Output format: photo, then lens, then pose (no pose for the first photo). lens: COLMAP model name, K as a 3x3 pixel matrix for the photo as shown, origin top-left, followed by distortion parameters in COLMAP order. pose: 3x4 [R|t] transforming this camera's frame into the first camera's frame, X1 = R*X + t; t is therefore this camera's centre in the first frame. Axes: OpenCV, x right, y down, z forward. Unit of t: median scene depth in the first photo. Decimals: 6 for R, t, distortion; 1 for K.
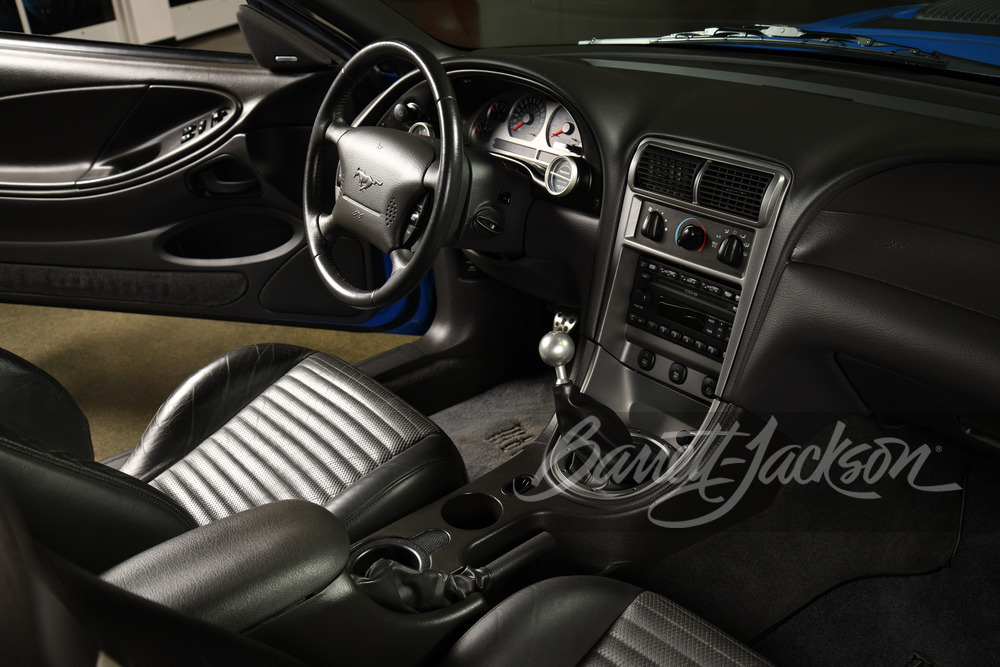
lens RADIAL K [[997.5, 0, 500.0], [0, 997.5, 333.5], [0, 0, 1]] dist [-0.000542, -0.000053]
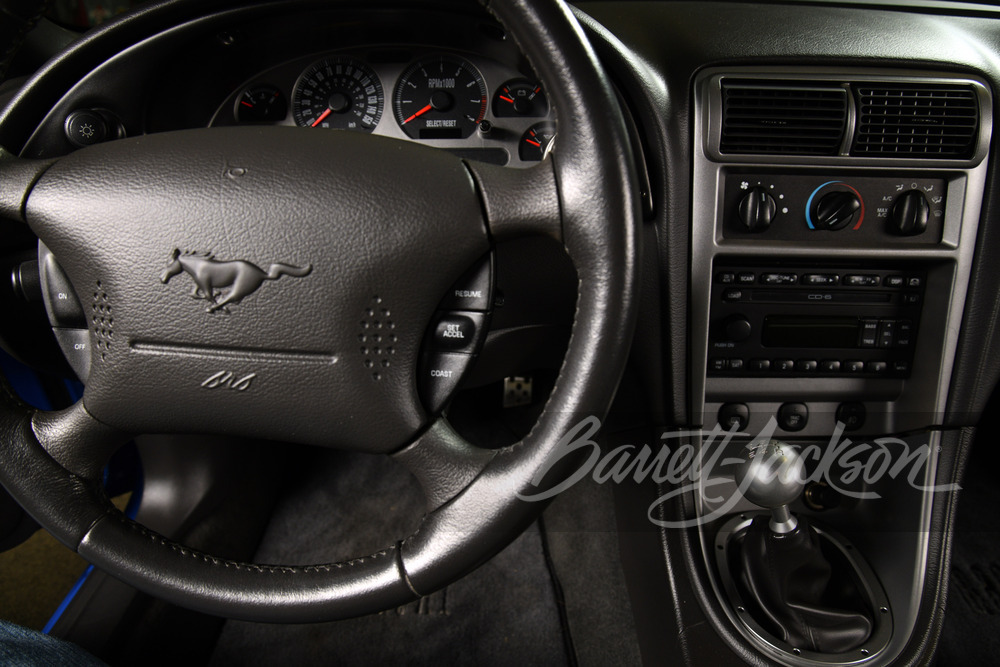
lens RADIAL K [[663.9, 0, 500.0], [0, 663.9, 333.5], [0, 0, 1]] dist [-0.059616, -0.000115]
pose [[0.668423, -0.335583, 0.663773, -0.235856], [0.310301, 0.936875, 0.161179, -0.148859], [-0.675961, 0.098234, 0.730361, 0.809516]]
